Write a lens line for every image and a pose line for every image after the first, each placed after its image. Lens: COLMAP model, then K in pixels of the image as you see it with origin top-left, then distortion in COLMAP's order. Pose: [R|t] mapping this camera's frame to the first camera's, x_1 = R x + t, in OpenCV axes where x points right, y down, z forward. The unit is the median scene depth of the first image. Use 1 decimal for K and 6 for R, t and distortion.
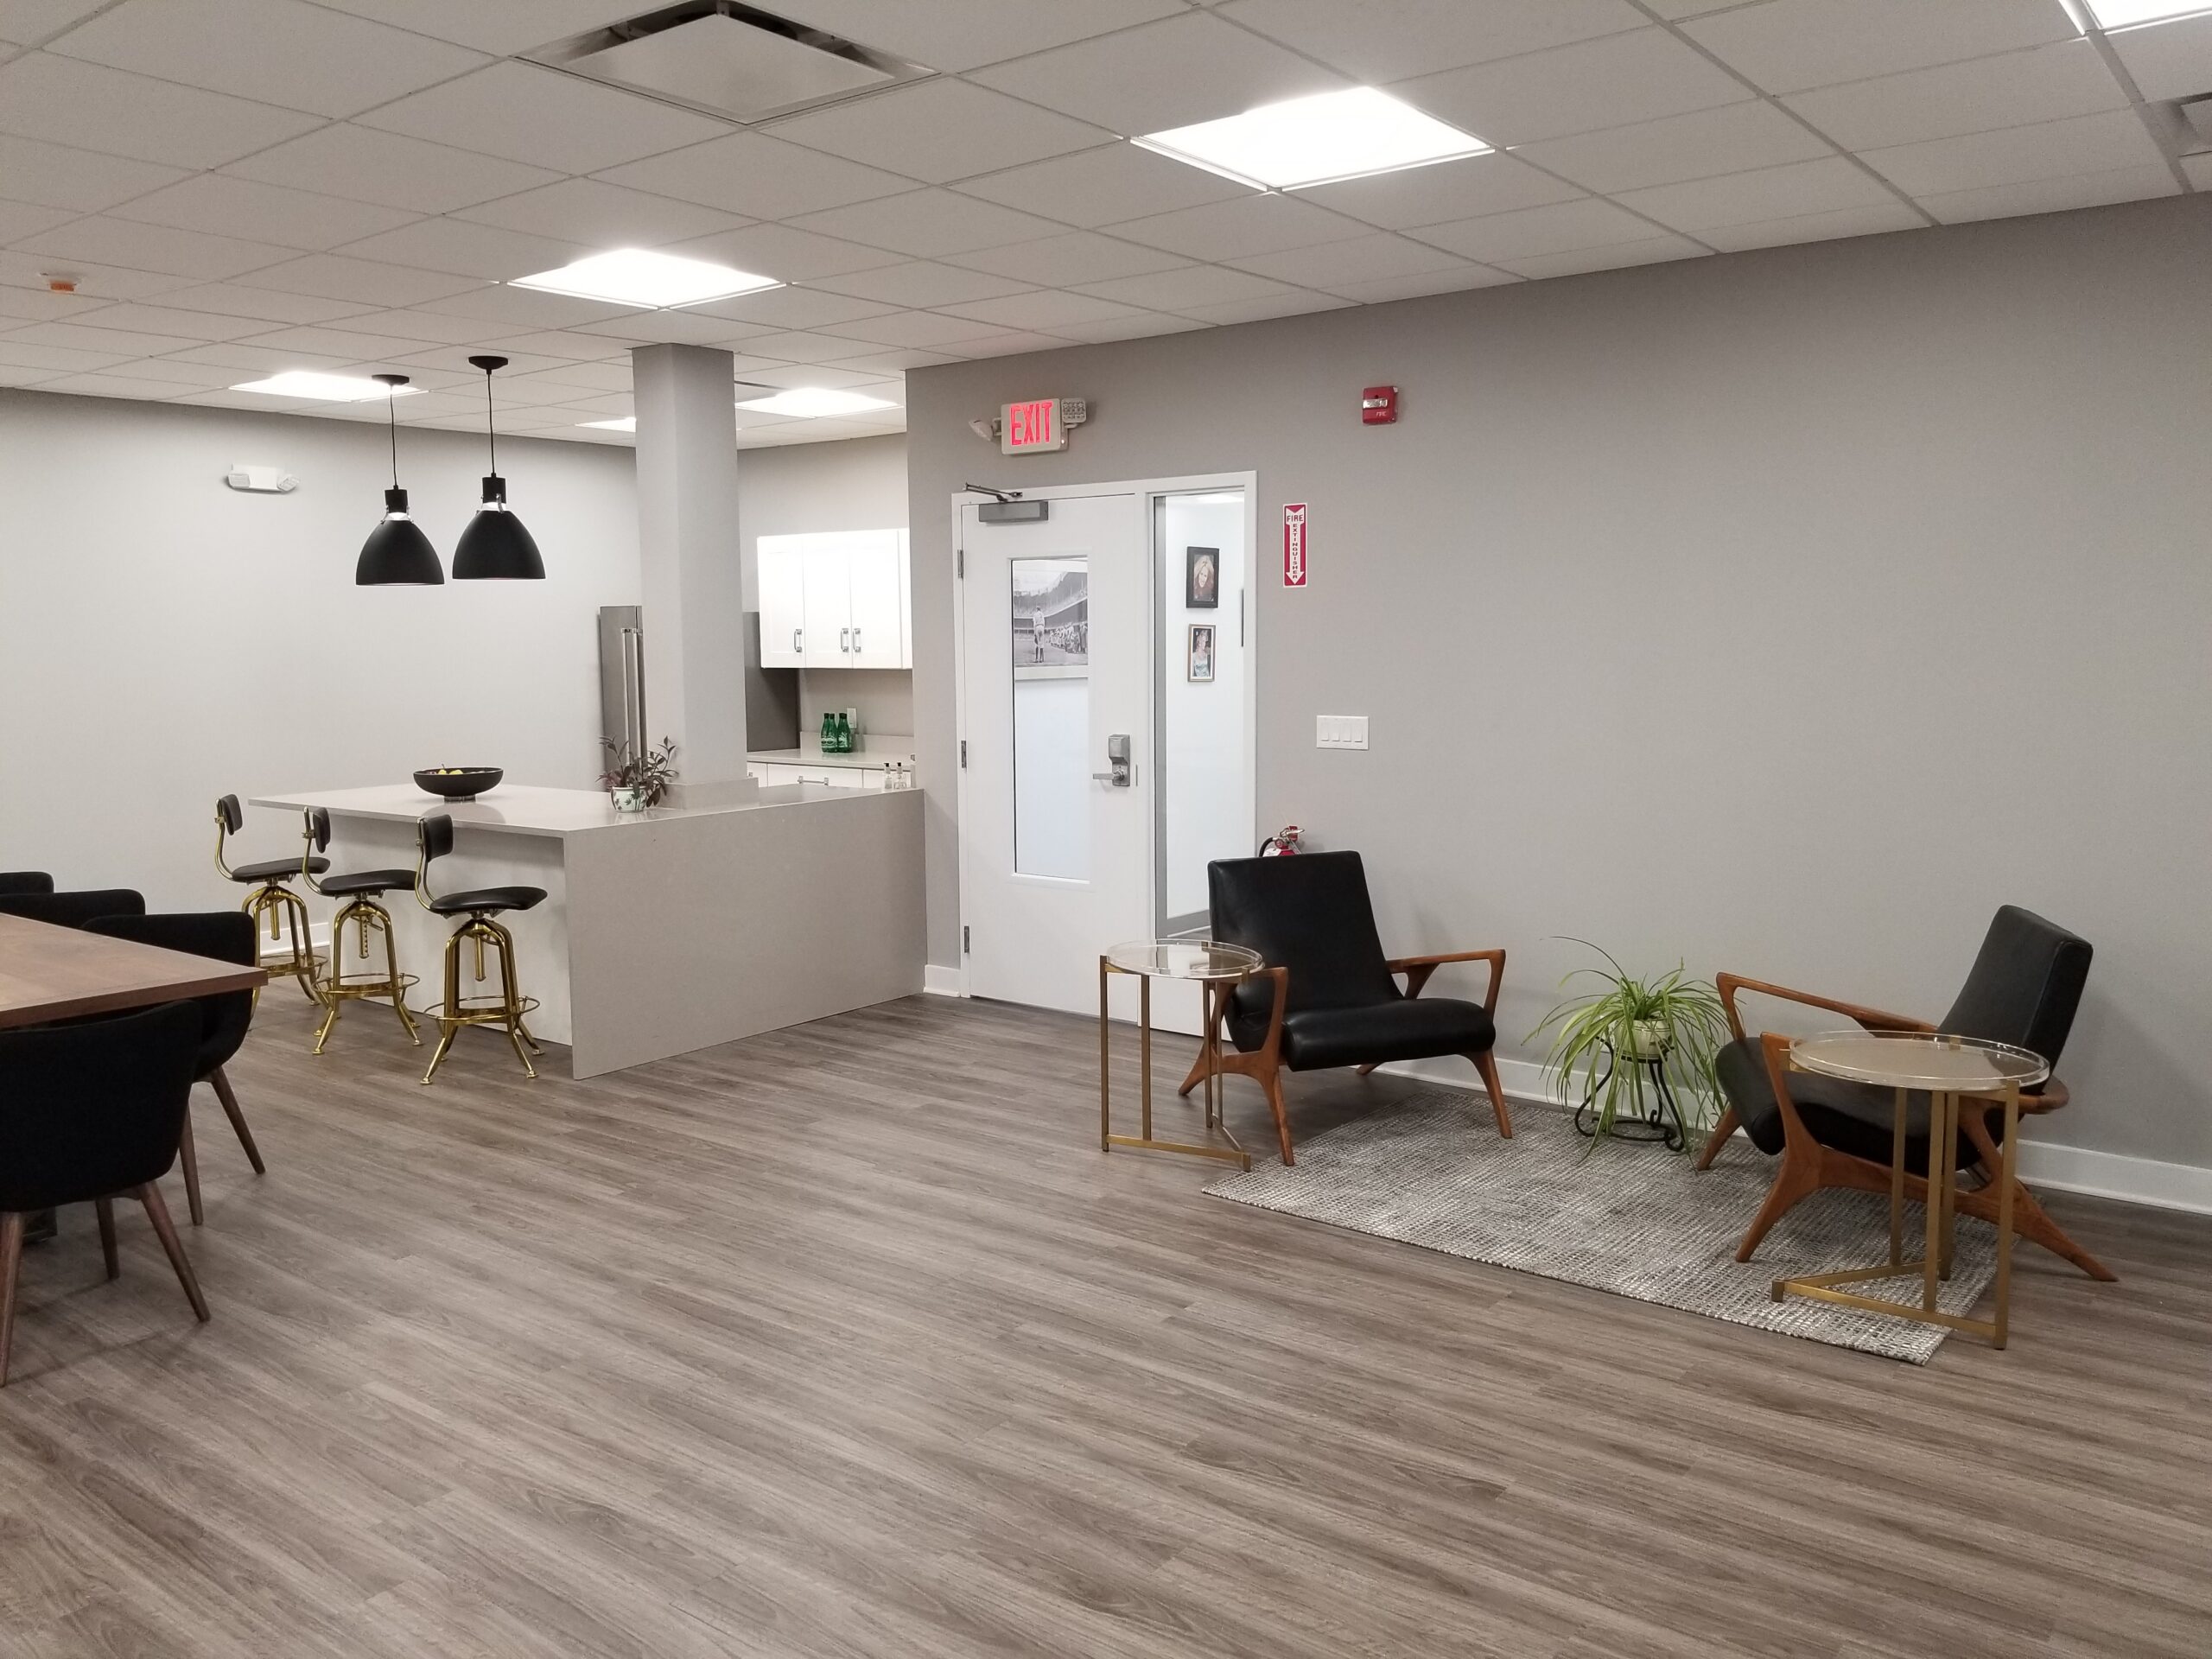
lens RADIAL K [[1729.8, 0, 1106.0], [0, 1729.8, 829.5], [0, 0, 1]] dist [0.065289, -0.110794]
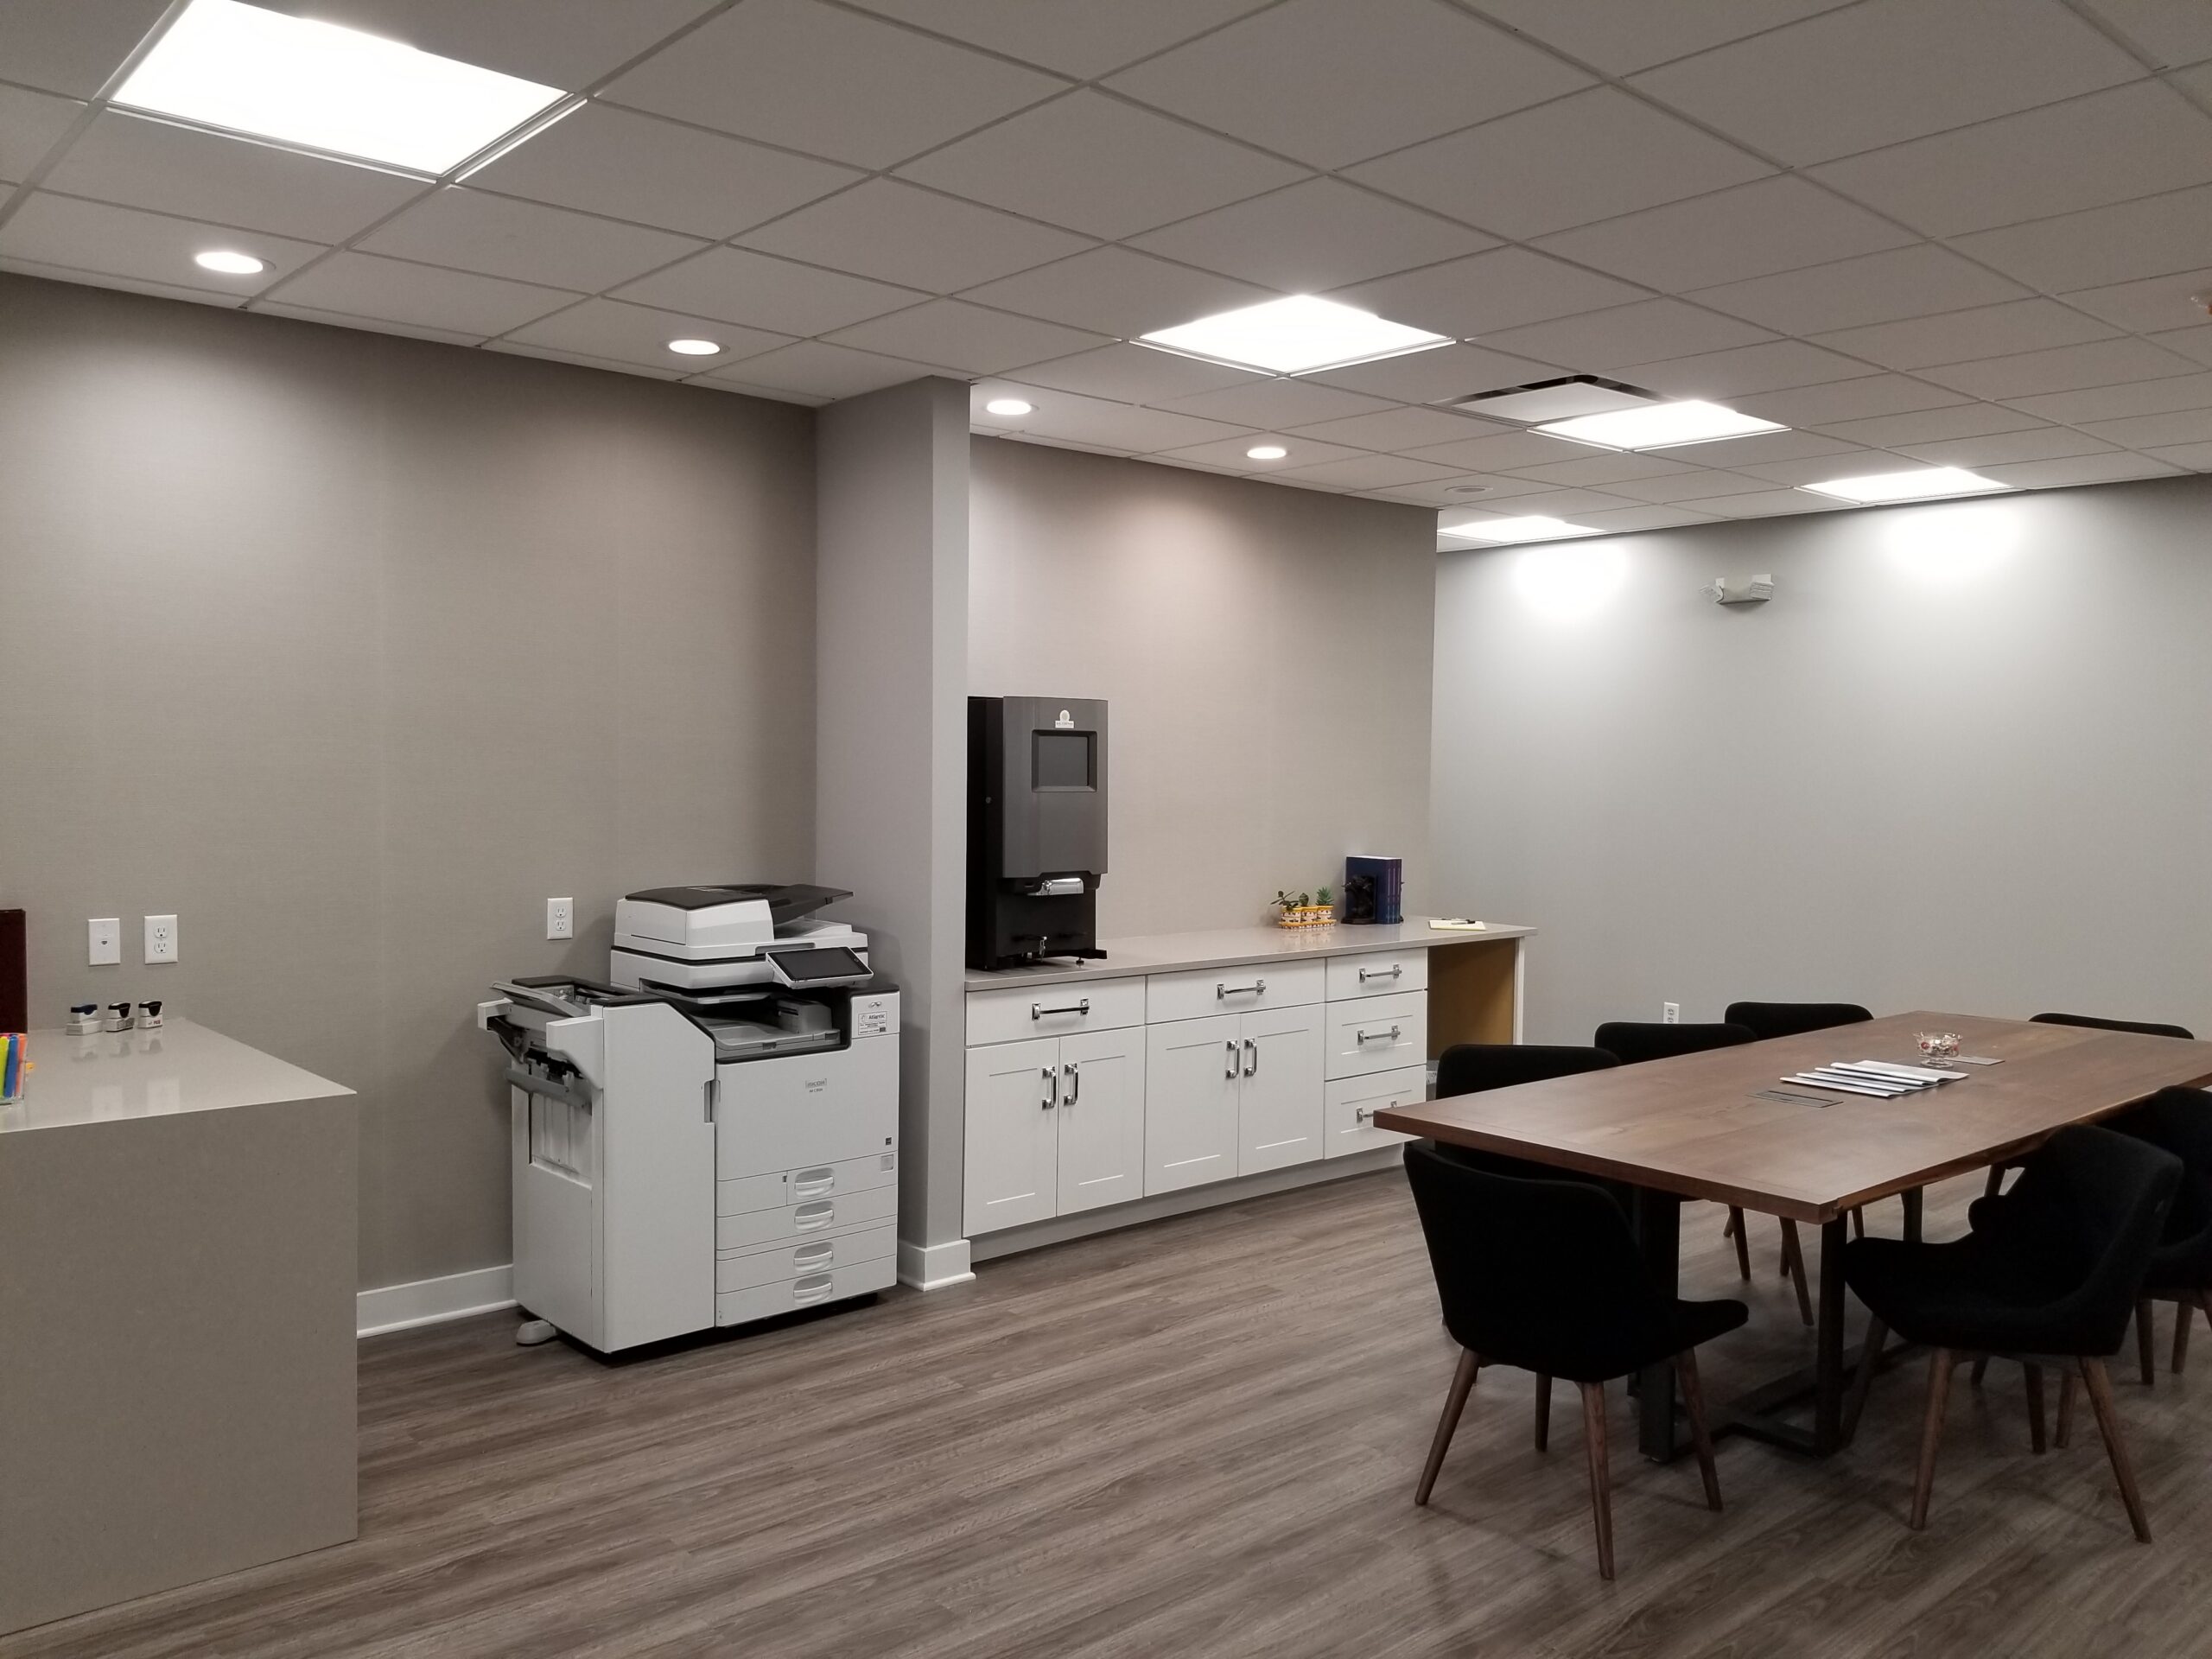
lens RADIAL K [[1734.4, 0, 1095.2], [0, 1734.4, 837.6], [0, 0, 1]] dist [0.079058, -0.107303]
pose [[-0.193098, 0.051218, -0.979842, 0.207862], [-0.123392, 0.989441, 0.076037, -0.063129], [0.973390, 0.135587, -0.184740, 0.543799]]
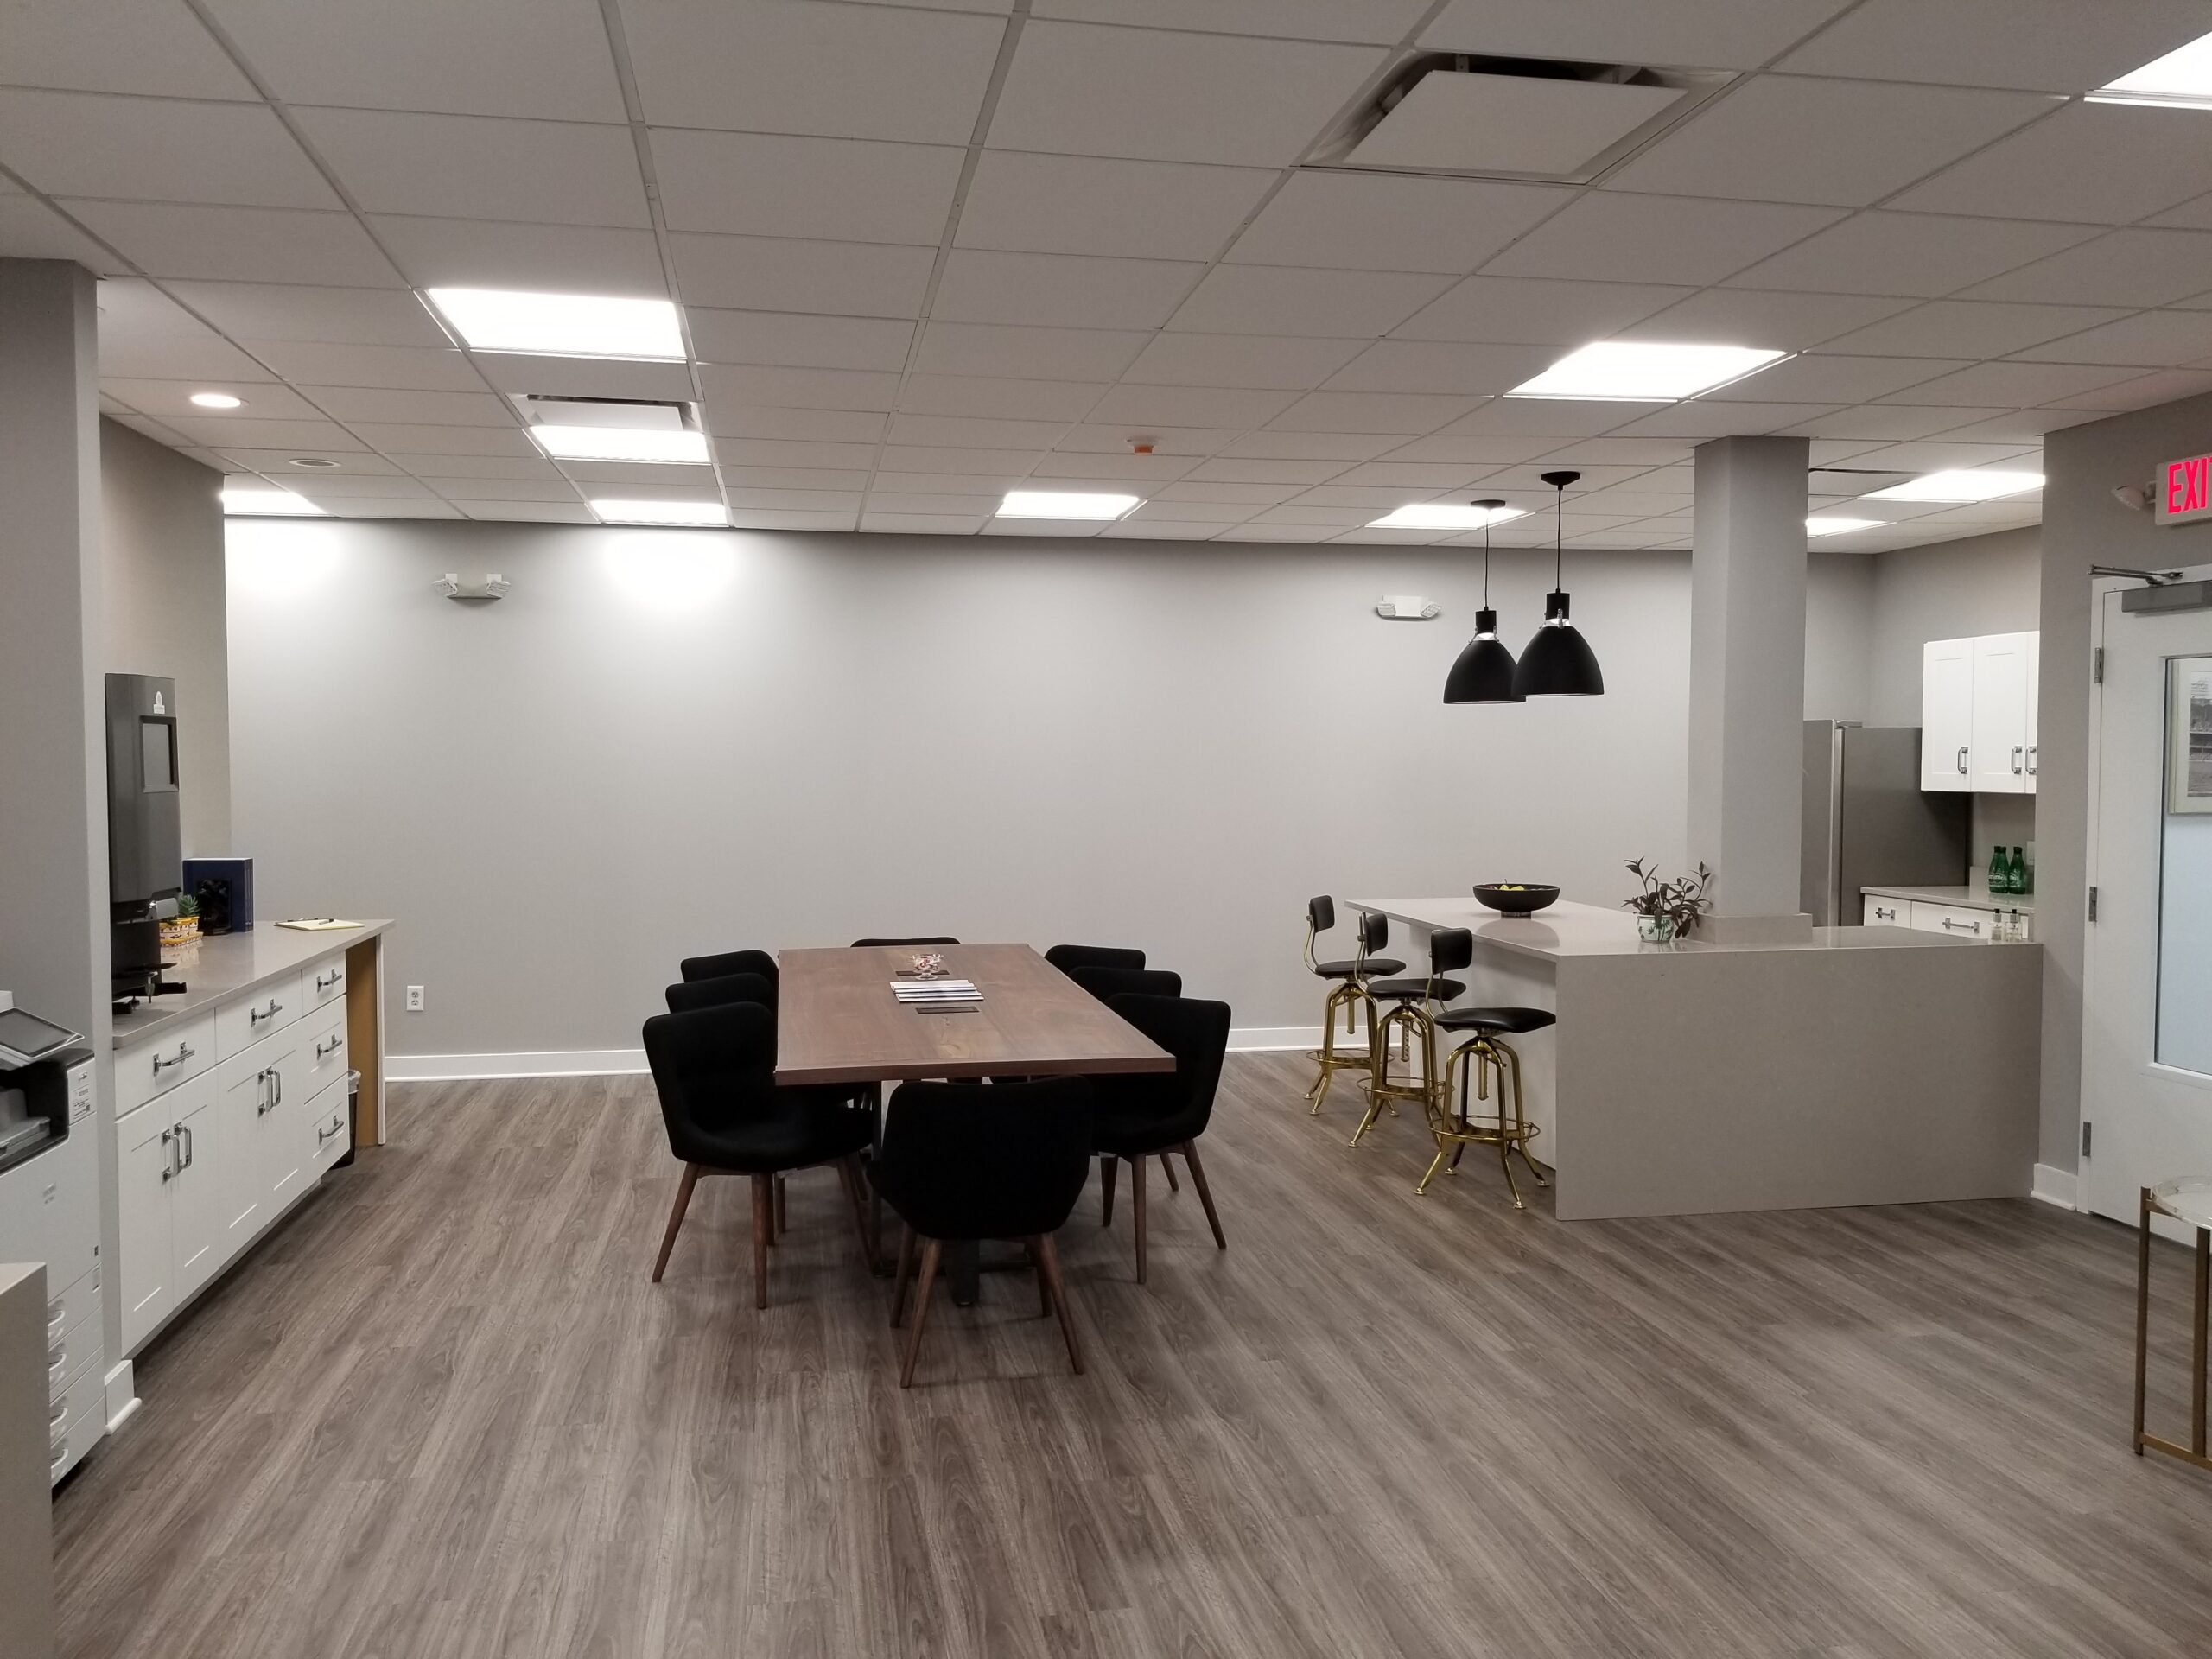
lens RADIAL K [[1734.4, 0, 1095.2], [0, 1734.4, 837.6], [0, 0, 1]] dist [0.079058, -0.107303]
pose [[0.742234, 0.041373, -0.668862, 0.128253], [-0.083787, 0.995990, -0.031370, -0.011425], [0.664882, 0.079326, 0.742724, 0.106750]]
